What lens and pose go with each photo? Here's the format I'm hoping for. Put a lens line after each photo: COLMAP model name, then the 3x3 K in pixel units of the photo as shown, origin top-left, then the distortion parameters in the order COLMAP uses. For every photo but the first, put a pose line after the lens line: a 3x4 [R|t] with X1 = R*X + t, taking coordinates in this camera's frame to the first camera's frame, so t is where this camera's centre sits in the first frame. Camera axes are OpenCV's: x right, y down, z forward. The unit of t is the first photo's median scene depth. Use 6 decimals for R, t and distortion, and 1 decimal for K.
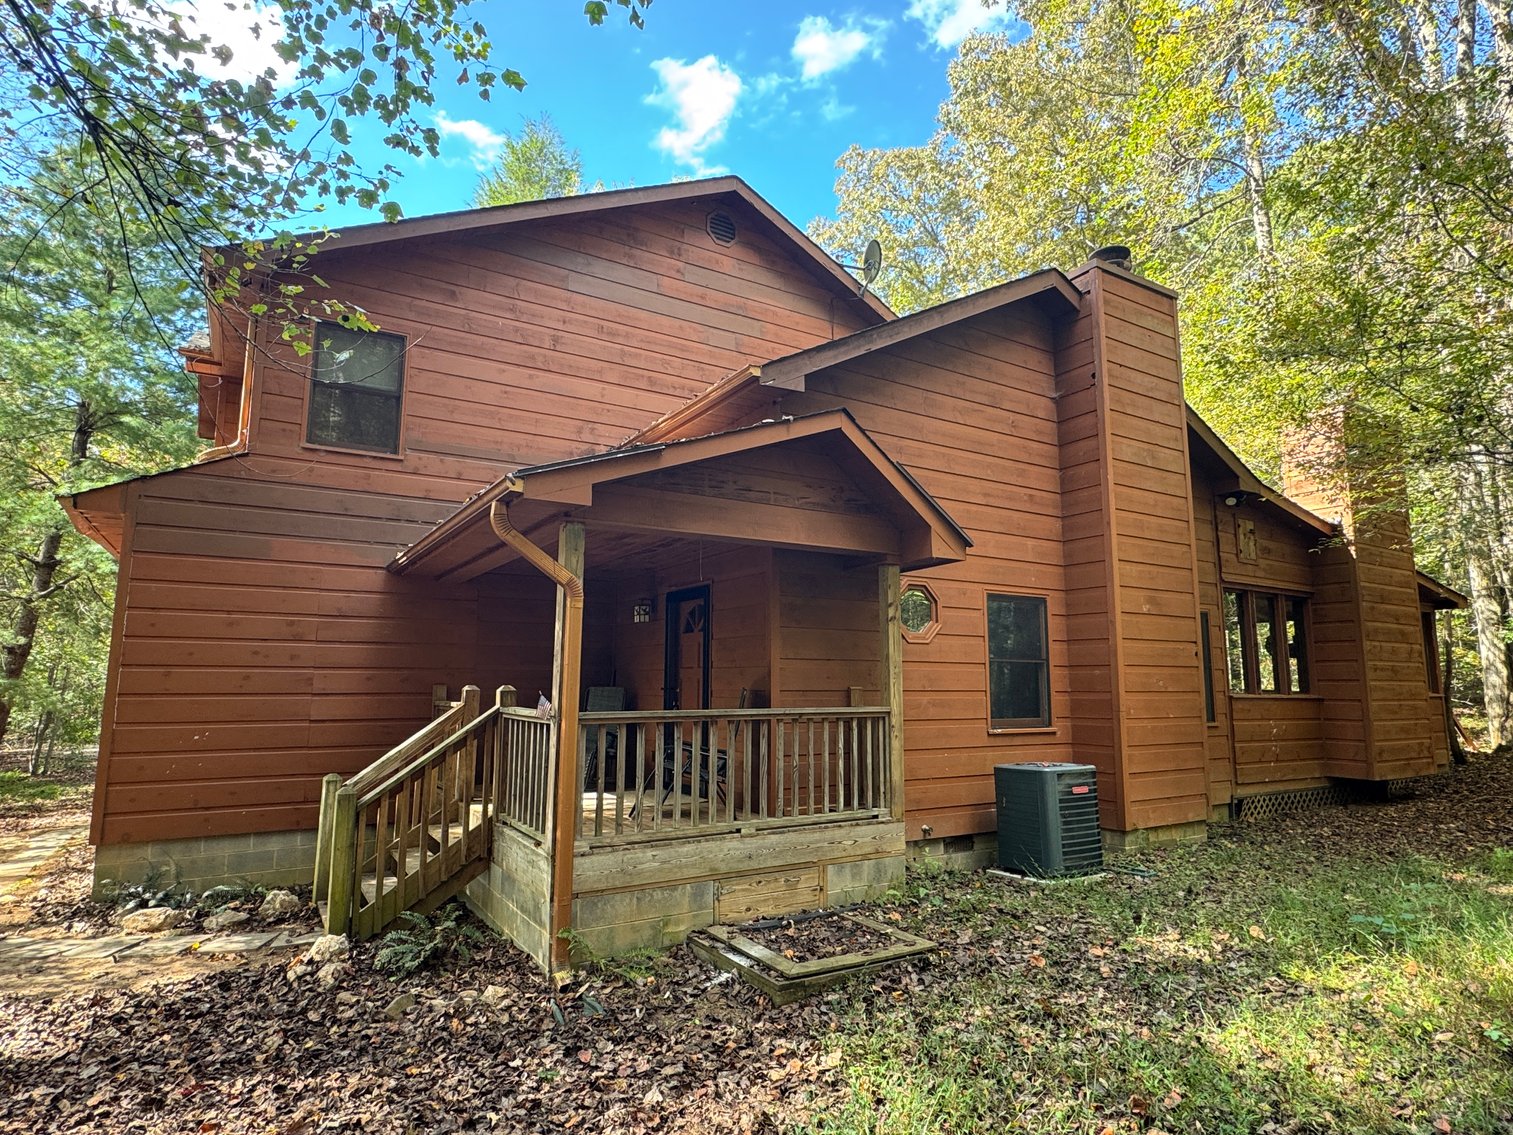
lens RADIAL K [[842.9, 0, 762.9], [0, 842.9, 578.0], [0, 0, 1]] dist [0.004396, 0.003961]
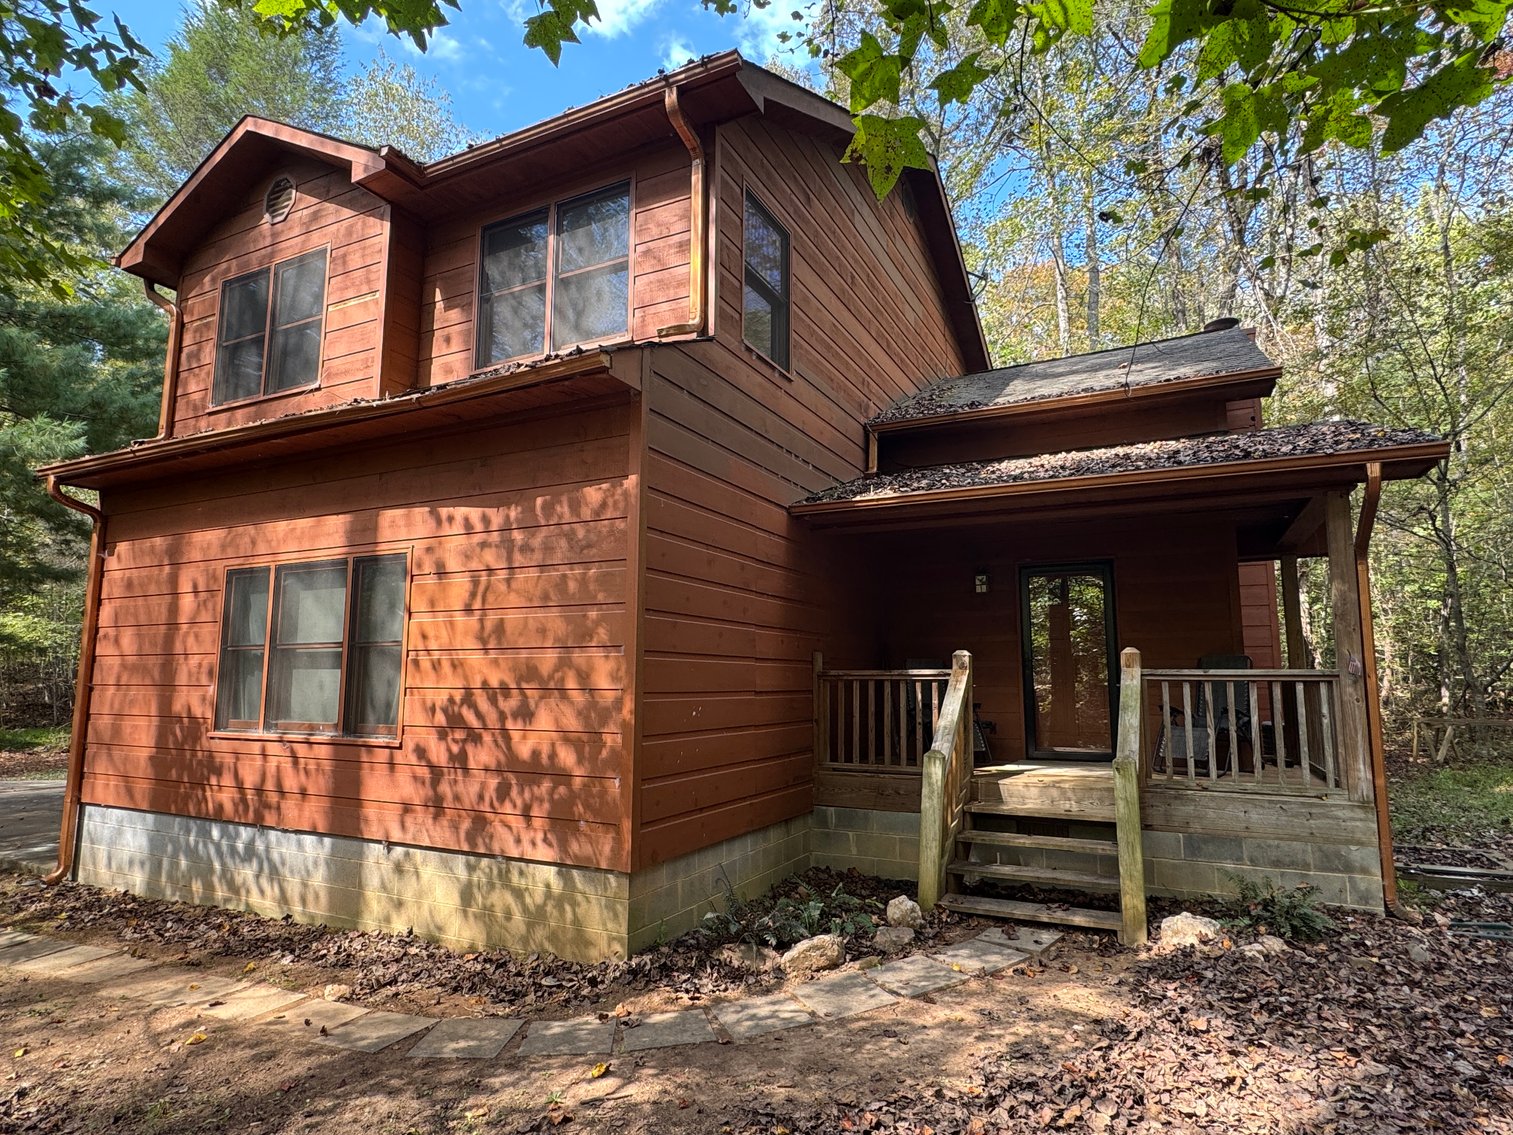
lens RADIAL K [[842.9, 0, 762.9], [0, 842.9, 578.0], [0, 0, 1]] dist [0.004396, 0.003961]
pose [[0.845796, 0.067225, 0.529254, -0.971190], [-0.070573, 0.997410, -0.013907, 0.074512], [-0.528818, -0.025589, 0.848350, 0.339381]]
